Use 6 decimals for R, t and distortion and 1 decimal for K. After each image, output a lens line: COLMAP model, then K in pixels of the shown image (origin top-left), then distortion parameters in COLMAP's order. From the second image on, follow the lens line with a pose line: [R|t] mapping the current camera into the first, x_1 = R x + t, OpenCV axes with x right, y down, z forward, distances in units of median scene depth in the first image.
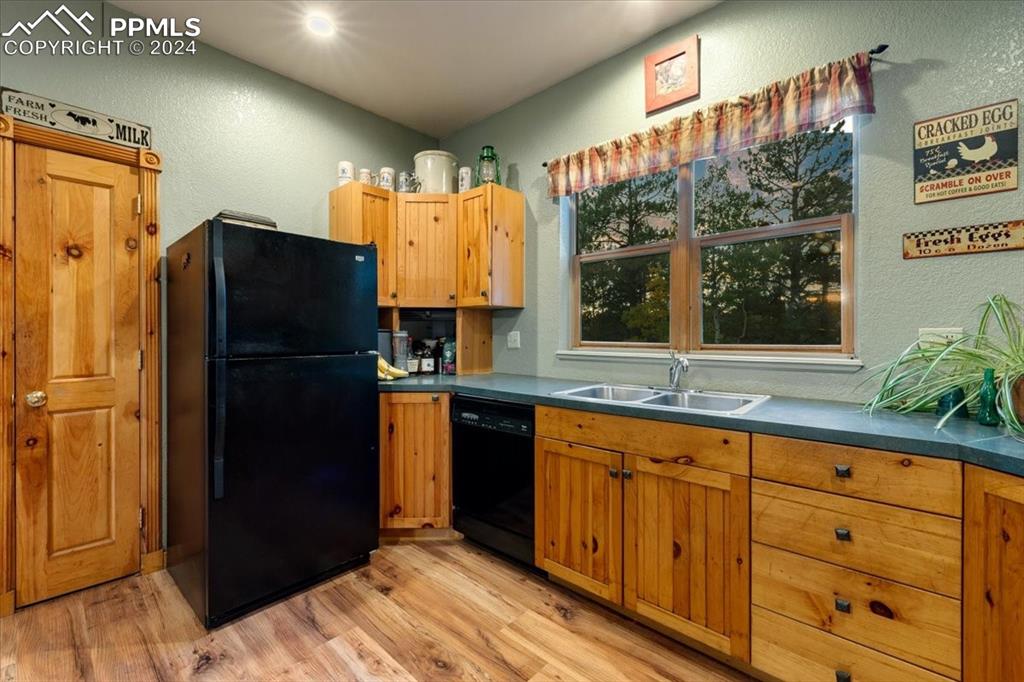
lens RADIAL K [[432.2, 0, 512.4], [0, 432.2, 336.2], [0, 0, 1]] dist [-0.001306, -0.000217]
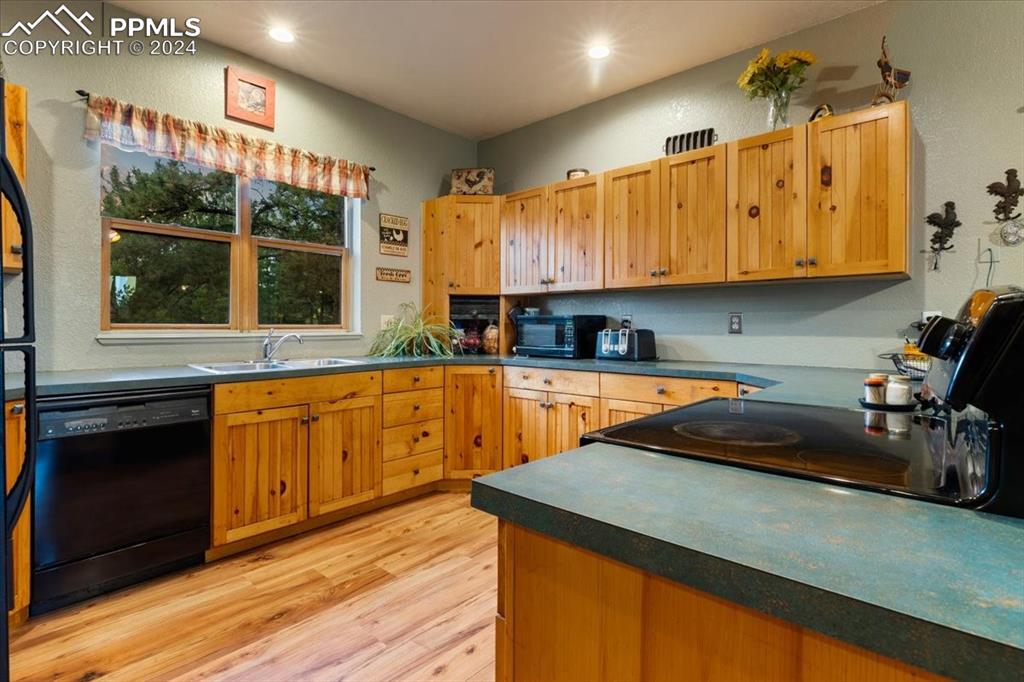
lens RADIAL K [[496.7, 0, 512.4], [0, 496.7, 324.2], [0, 0, 1]] dist [0.000532, 0.000255]
pose [[-0.012292, 0.000810, 0.999924, -1.207630], [-0.000343, 1.000000, -0.000814, 0.022070], [-0.999924, -0.000353, -0.012292, 0.360854]]
